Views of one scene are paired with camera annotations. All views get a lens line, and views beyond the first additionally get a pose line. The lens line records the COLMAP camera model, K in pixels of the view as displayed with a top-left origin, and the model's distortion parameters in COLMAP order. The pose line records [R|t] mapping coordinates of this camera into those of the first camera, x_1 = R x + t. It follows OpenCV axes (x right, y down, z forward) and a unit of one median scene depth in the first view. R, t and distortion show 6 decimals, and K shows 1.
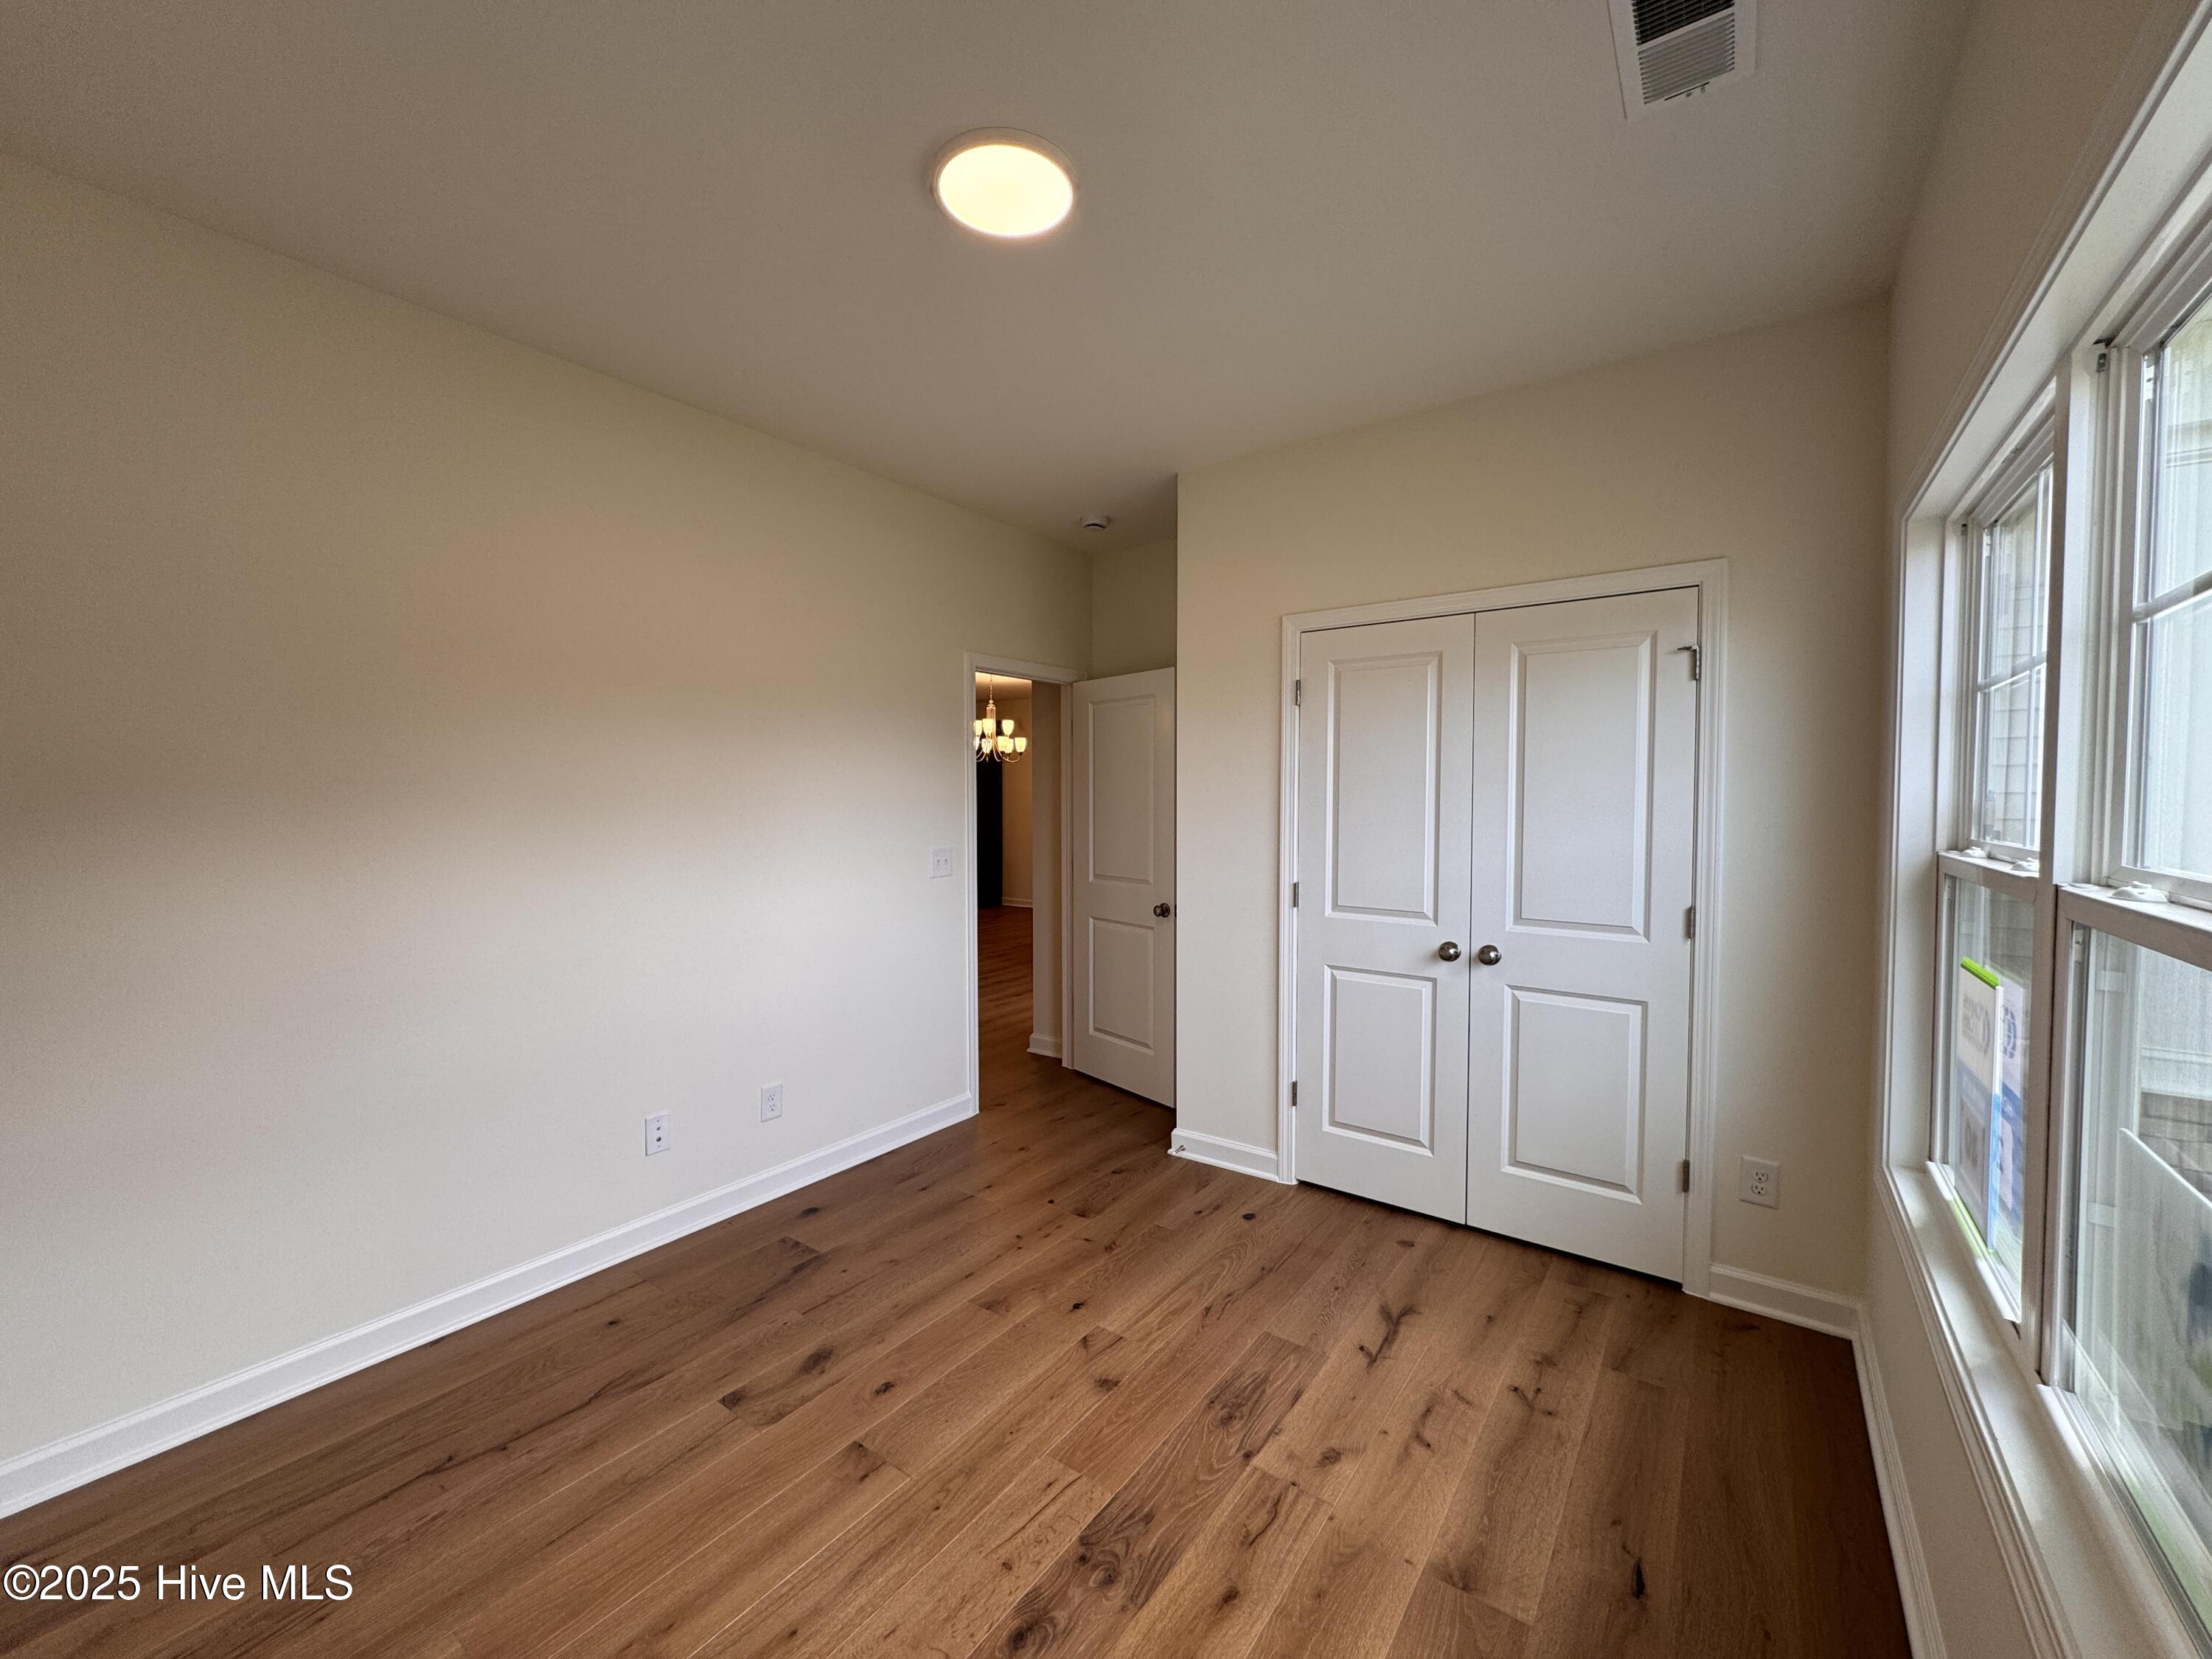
lens RADIAL K [[881.1, 0, 1106.0], [0, 881.1, 829.5], [0, 0, 1]] dist [-0.001124, -0.000083]
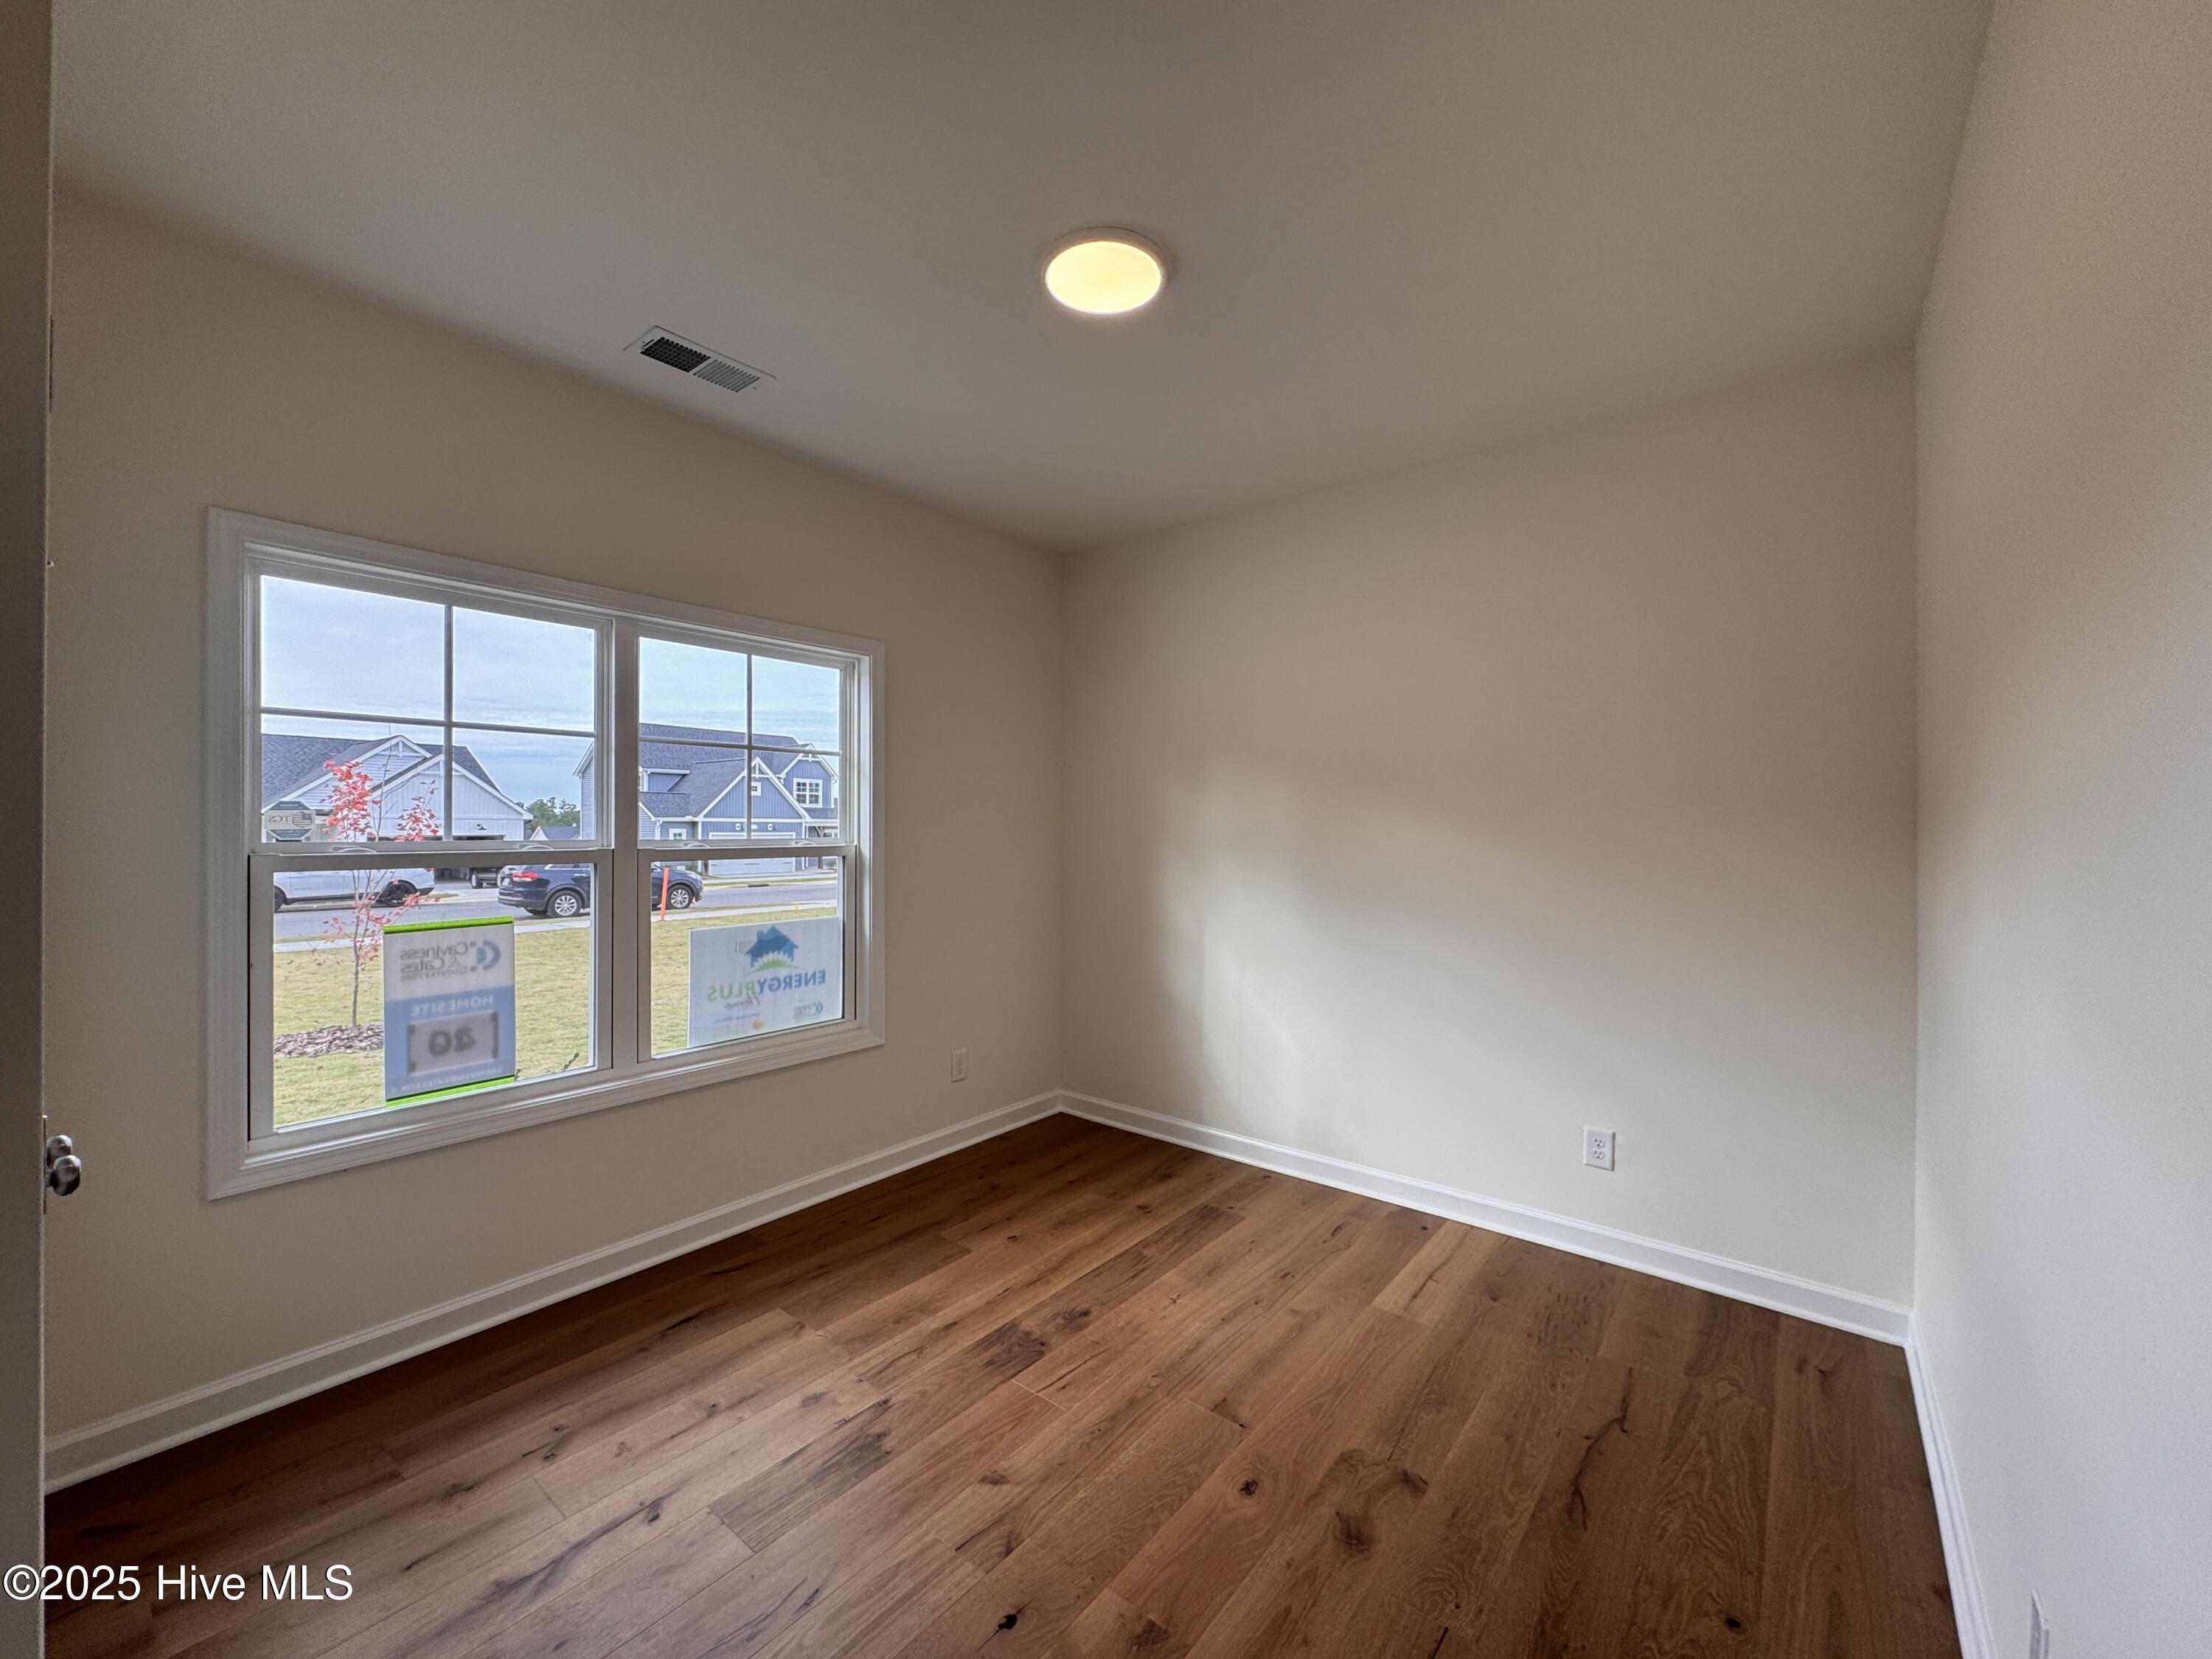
lens RADIAL K [[881.1, 0, 1106.0], [0, 881.1, 829.5], [0, 0, 1]] dist [-0.001124, -0.000083]
pose [[-0.998943, -0.006380, 0.045515, -0.151802], [-0.004800, 0.999385, 0.034738, -0.046731], [-0.045709, 0.034483, -0.998359, 1.932374]]
